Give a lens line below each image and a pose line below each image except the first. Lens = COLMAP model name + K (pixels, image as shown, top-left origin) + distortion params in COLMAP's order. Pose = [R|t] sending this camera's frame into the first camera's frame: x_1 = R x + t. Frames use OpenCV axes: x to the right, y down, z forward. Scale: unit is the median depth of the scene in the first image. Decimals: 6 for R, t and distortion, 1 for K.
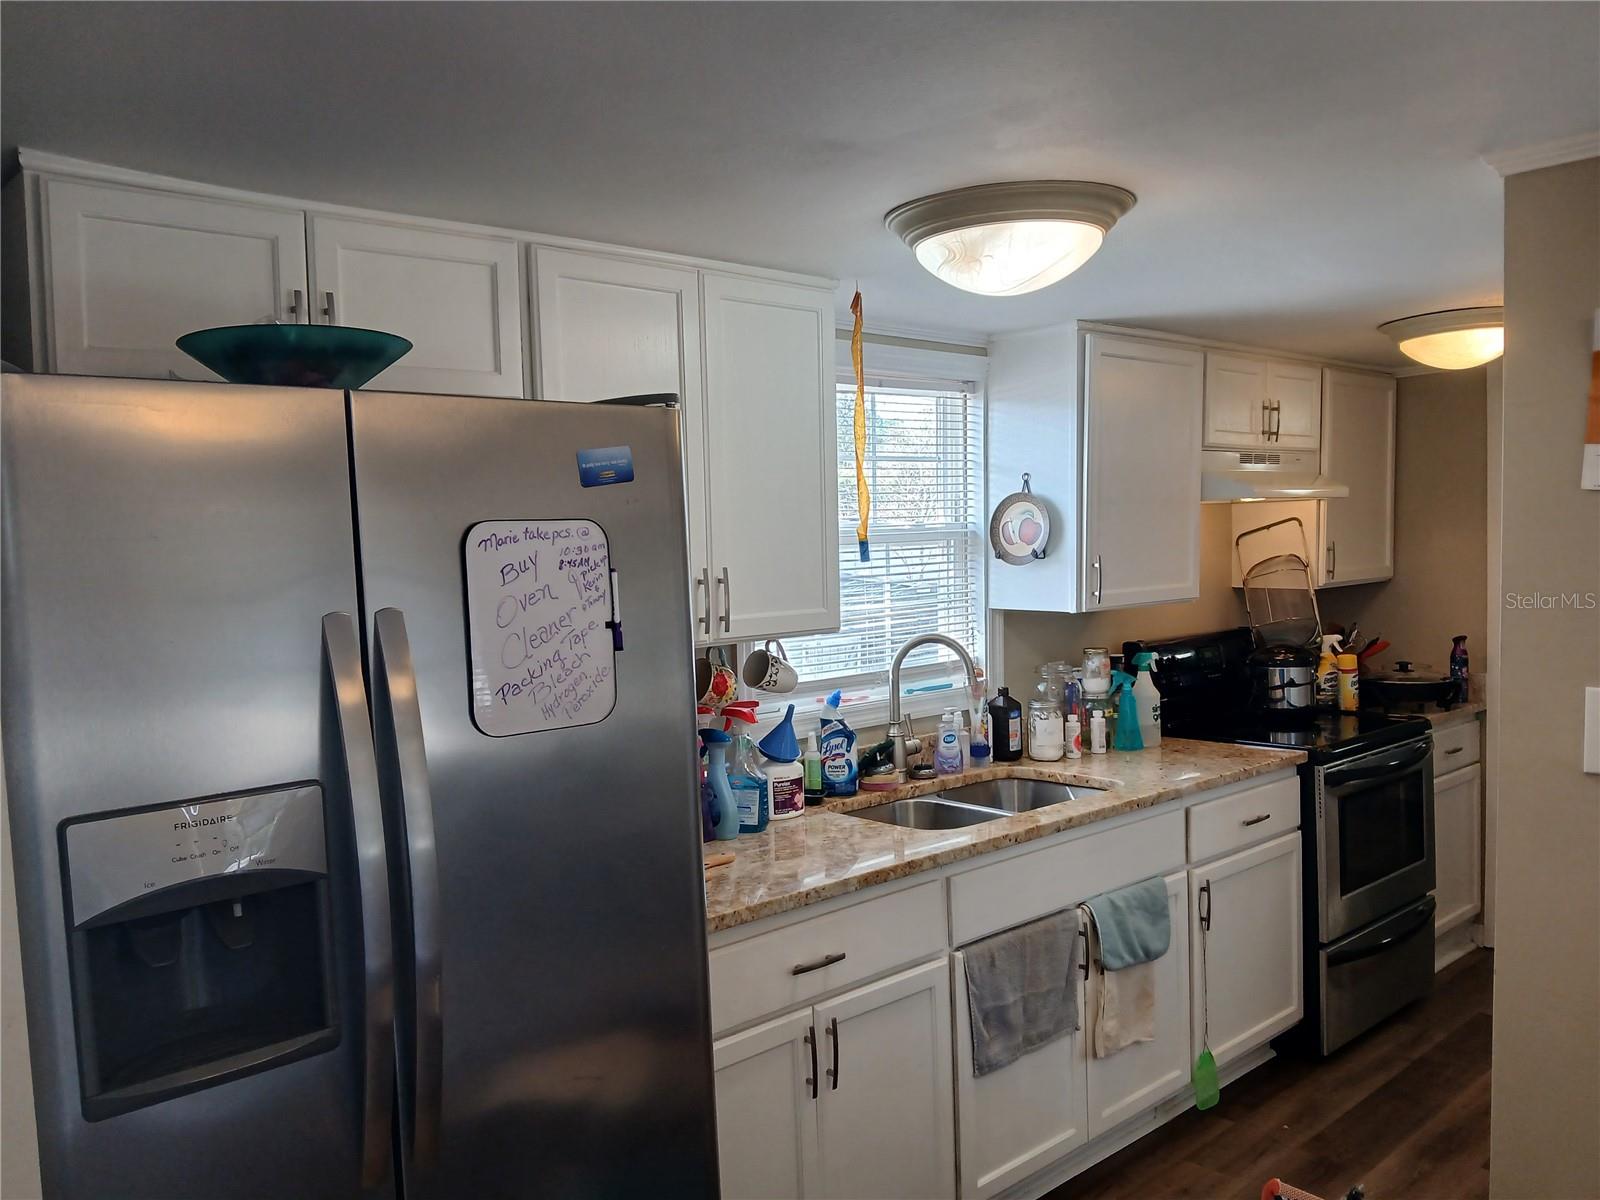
lens RADIAL K [[1239.9, 0, 801.8], [0, 1239.9, 614.3], [0, 0, 1]] dist [0.079261, -0.160506]
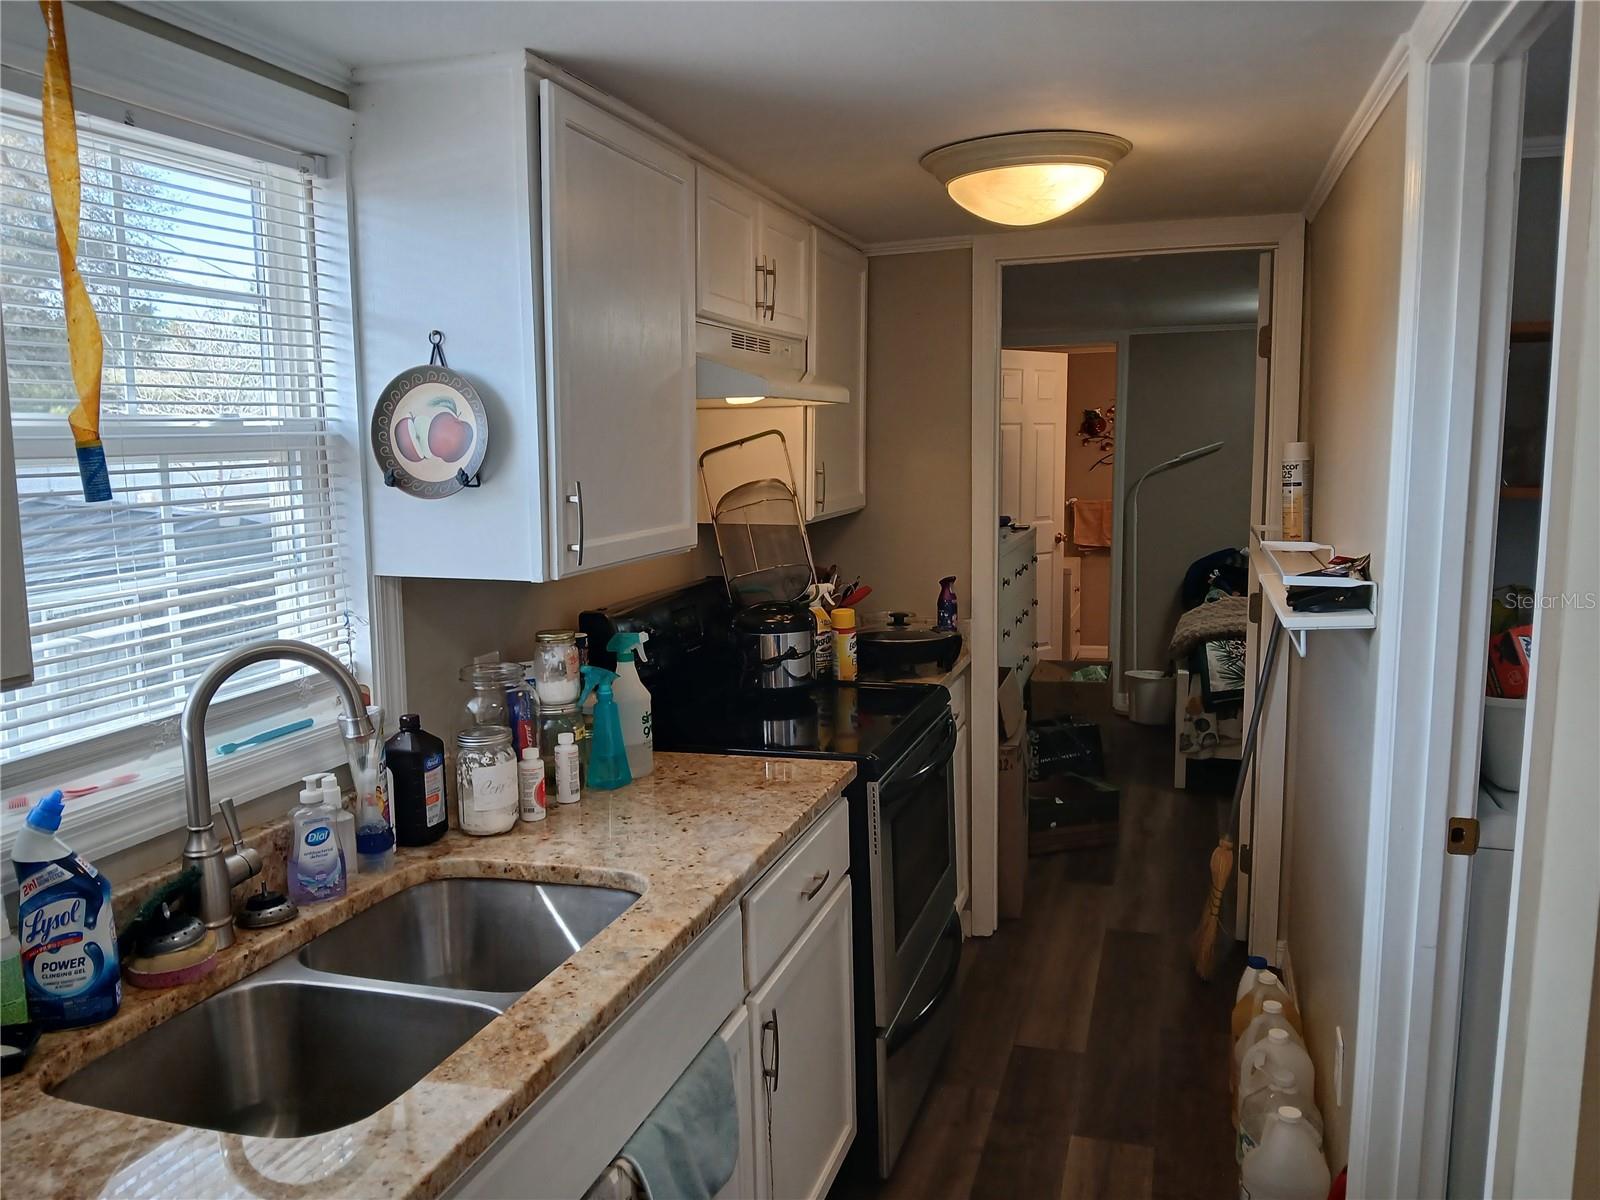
lens RADIAL K [[1239.9, 0, 801.8], [0, 1239.9, 614.3], [0, 0, 1]] dist [0.079261, -0.160506]
pose [[0.862431, -0.054499, 0.503231, 0.033393], [0.022106, 0.997294, 0.070118, -0.022990], [-0.505691, -0.049348, 0.861302, 0.428709]]
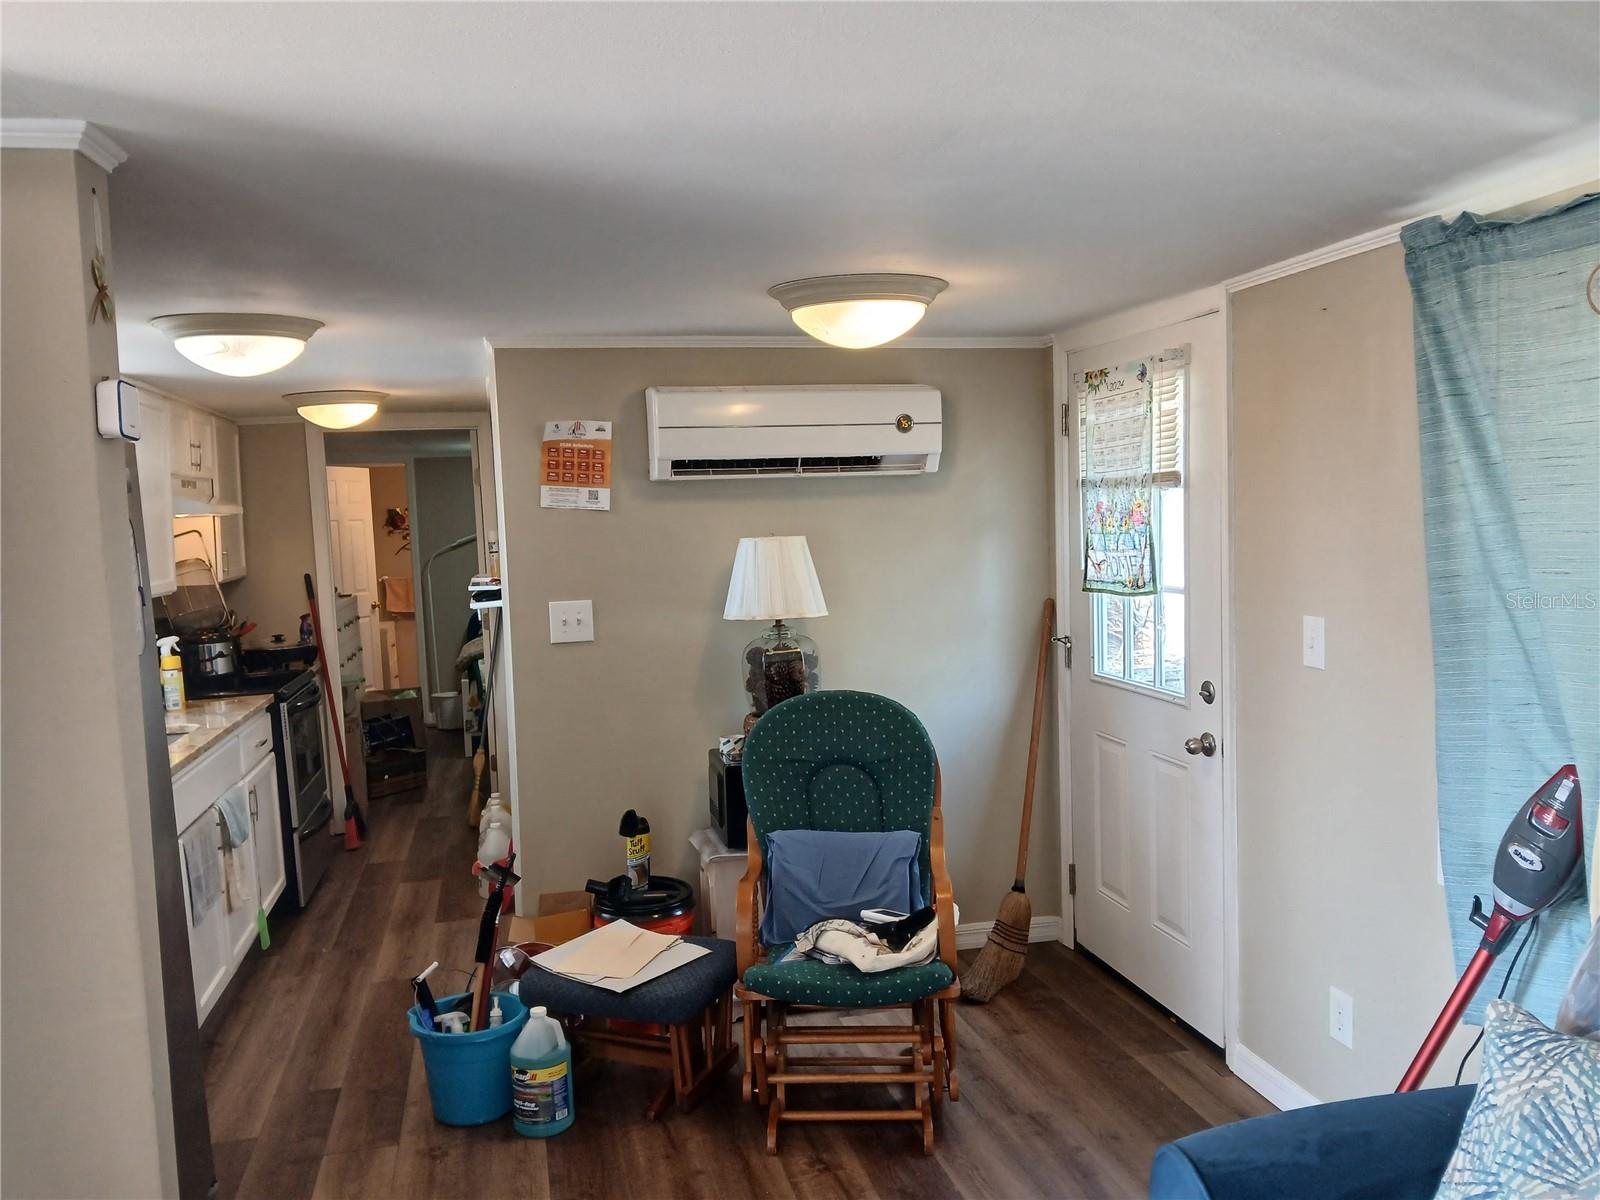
lens RADIAL K [[1239.9, 0, 801.8], [0, 1239.9, 614.3], [0, 0, 1]] dist [0.079261, -0.160506]
pose [[0.486440, -0.061263, 0.871564, -0.530521], [0.078795, 0.996550, 0.026071, 0.030881], [-0.870154, 0.055993, 0.489589, -0.206695]]
